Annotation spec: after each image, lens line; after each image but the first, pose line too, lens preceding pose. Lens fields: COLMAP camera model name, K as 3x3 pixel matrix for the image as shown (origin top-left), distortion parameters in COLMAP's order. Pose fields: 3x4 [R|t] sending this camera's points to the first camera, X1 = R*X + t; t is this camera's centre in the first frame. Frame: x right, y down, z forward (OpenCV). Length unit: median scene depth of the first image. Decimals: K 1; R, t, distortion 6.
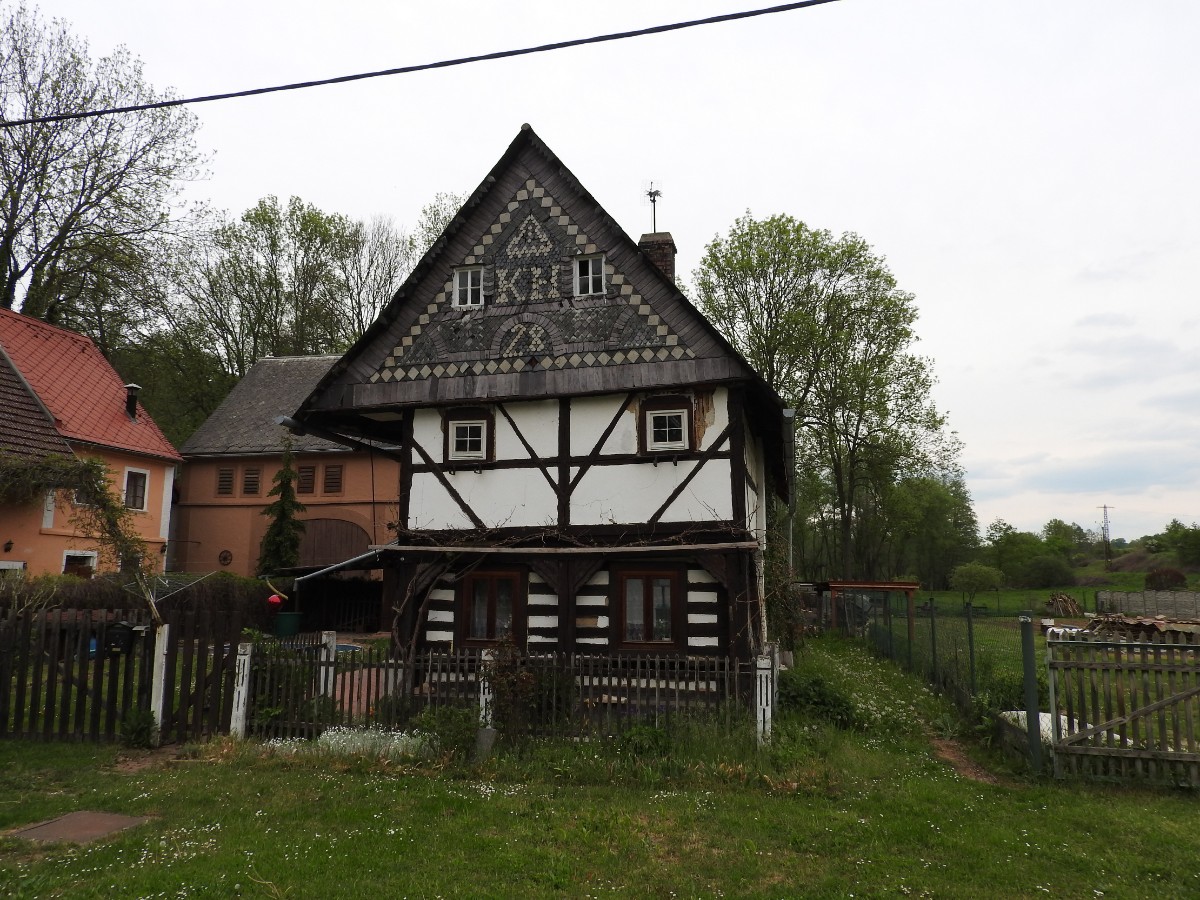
lens RADIAL K [[886.4, 0, 600.0], [0, 886.4, 450.0], [0, 0, 1]] dist [0.004553, 0.003242]
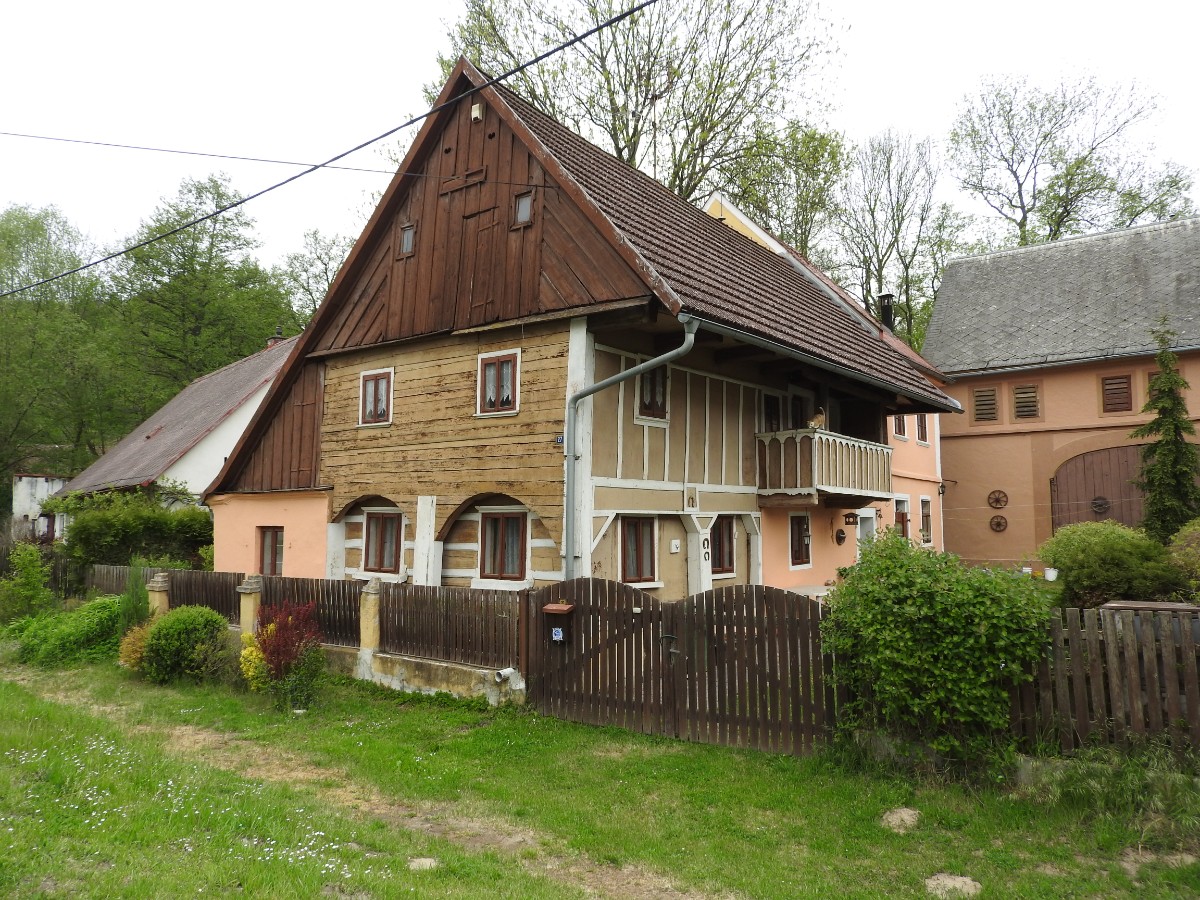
lens RADIAL K [[851.7, 0, 600.0], [0, 851.7, 450.0], [0, 0, 1]] dist [0.002959, -0.004727]
pose [[0.925298, -0.044770, -0.376590, -1.316737], [0.067204, 0.996649, 0.046639, 0.048944], [0.373240, -0.068463, 0.925205, 0.444806]]
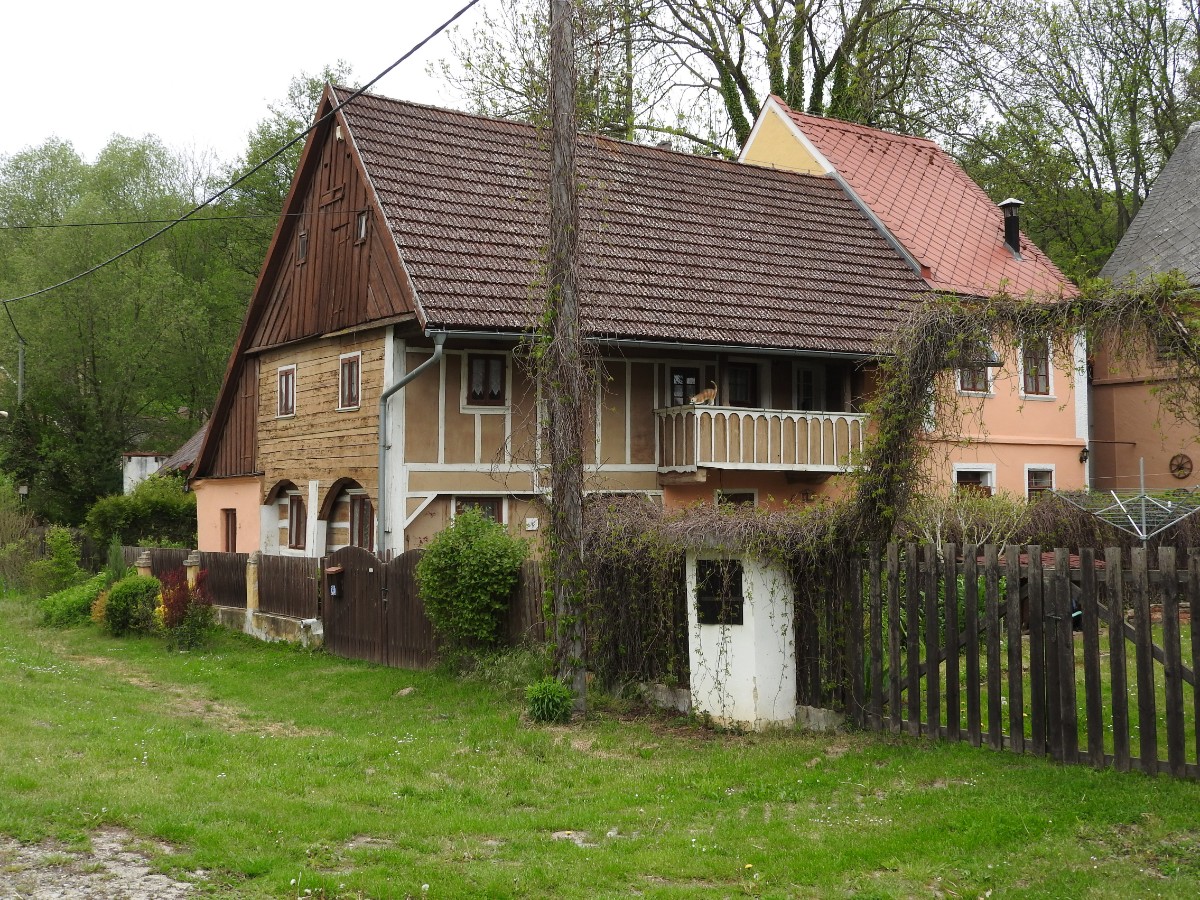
lens RADIAL K [[1408.9, 0, 600.0], [0, 1408.9, 450.0], [0, 0, 1]] dist [-0.010664, -0.000264]
pose [[0.751686, -0.046079, -0.657910, -0.305799], [0.115247, 0.991385, 0.062238, 0.021427], [0.649374, -0.122606, 0.750521, 0.120902]]
